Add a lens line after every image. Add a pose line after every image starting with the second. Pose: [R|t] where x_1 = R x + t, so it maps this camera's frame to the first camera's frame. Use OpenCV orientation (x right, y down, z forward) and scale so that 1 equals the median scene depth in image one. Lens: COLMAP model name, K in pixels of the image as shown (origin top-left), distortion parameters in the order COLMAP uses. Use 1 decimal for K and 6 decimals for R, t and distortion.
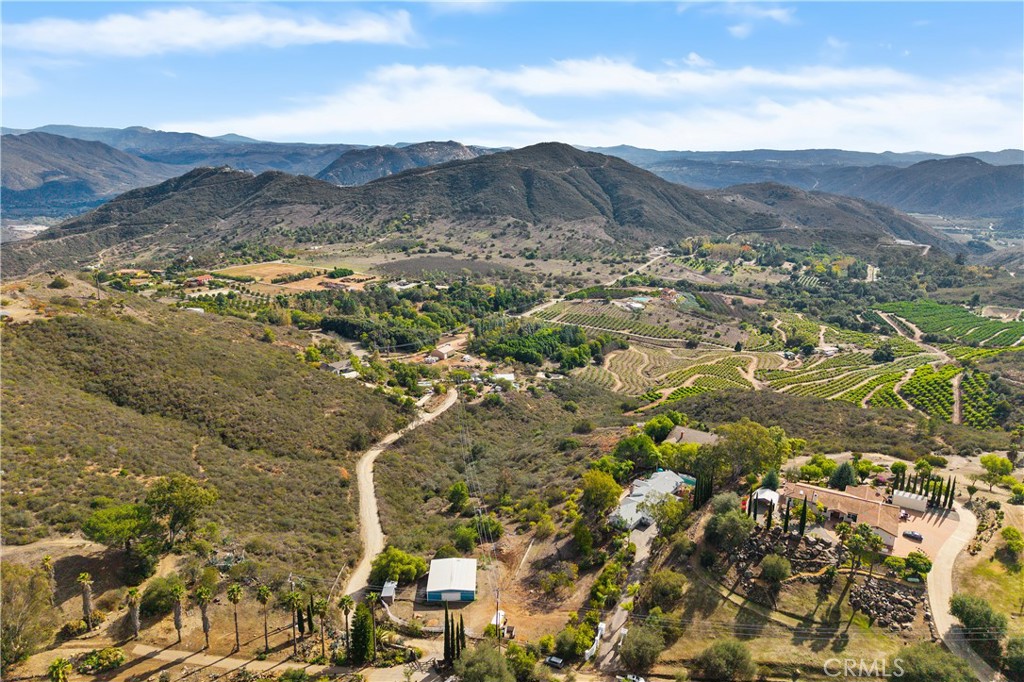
lens RADIAL K [[686.8, 0, 515.5], [0, 686.8, 373.7], [0, 0, 1]] dist [0.024999, -0.001624]
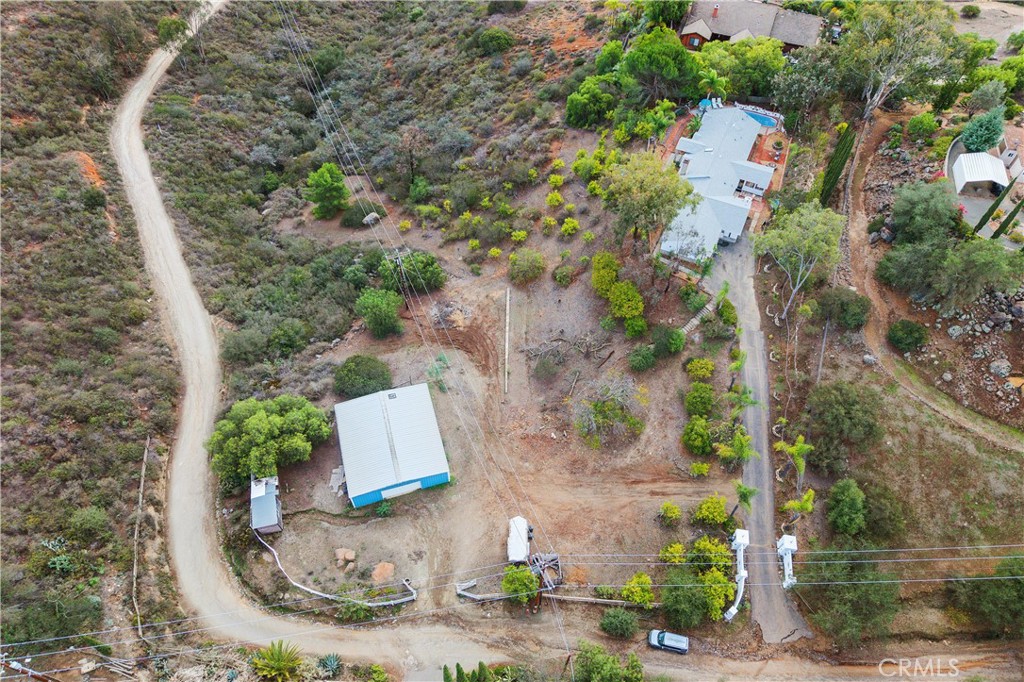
lens RADIAL K [[702.8, 0, 512.0], [0, 702.8, 341.0], [0, 0, 1]] dist [0.003613, 0.004290]
pose [[0.967468, -0.197084, 0.158634, -0.019449], [0.074061, 0.820179, 0.567293, -0.009471], [-0.241912, -0.537089, 0.808093, 0.164389]]
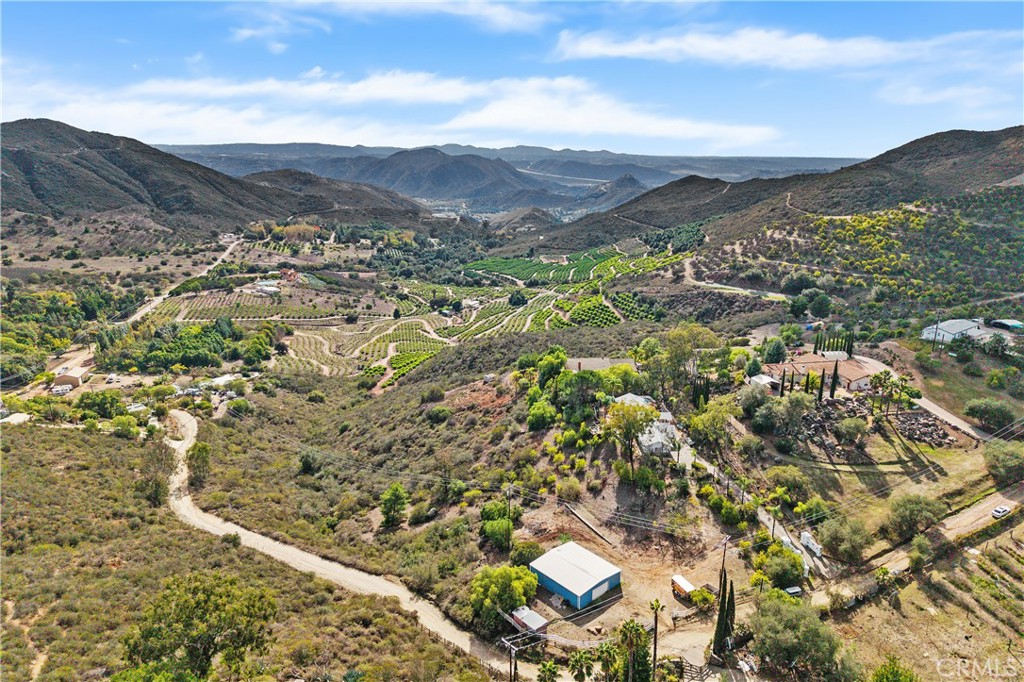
lens RADIAL K [[690.7, 0, 520.3], [0, 690.7, 338.4], [0, 0, 1]] dist [0.063643, -0.071350]
pose [[0.760700, -0.175595, 0.624901, -0.153962], [0.202533, 0.978860, 0.028511, 0.002631], [-0.616697, 0.104874, 0.780183, 0.108756]]
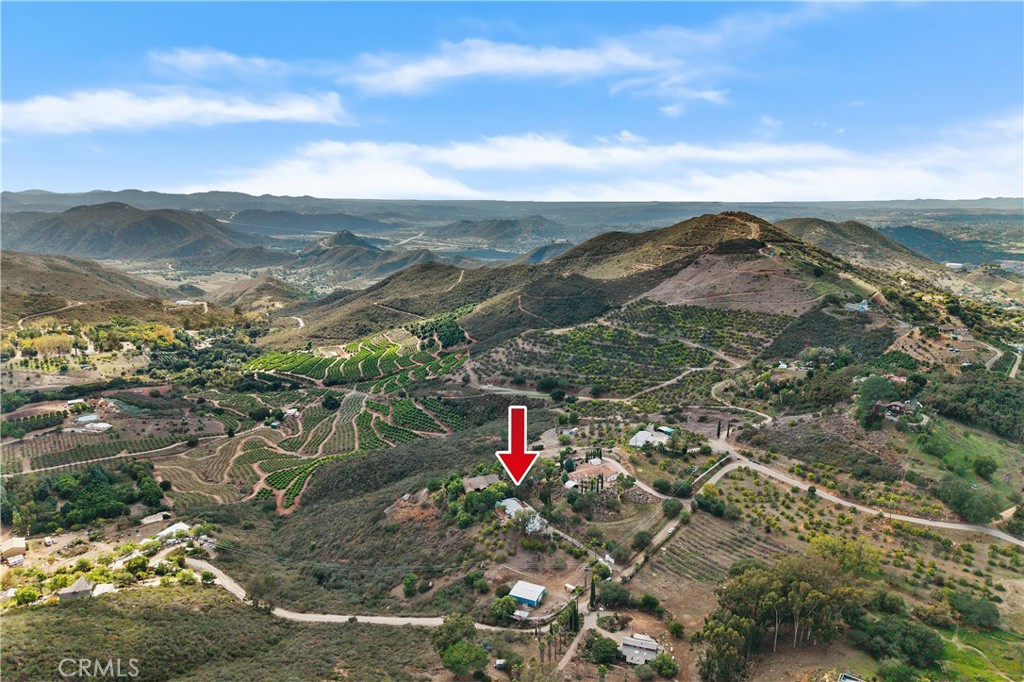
lens RADIAL K [[690.7, 0, 520.3], [0, 690.7, 338.4], [0, 0, 1]] dist [0.063643, -0.071350]
pose [[0.432044, -0.201598, 0.879031, -0.422487], [0.282862, 0.955804, 0.080179, -0.132554], [-0.856345, 0.214004, 0.469973, 0.001575]]
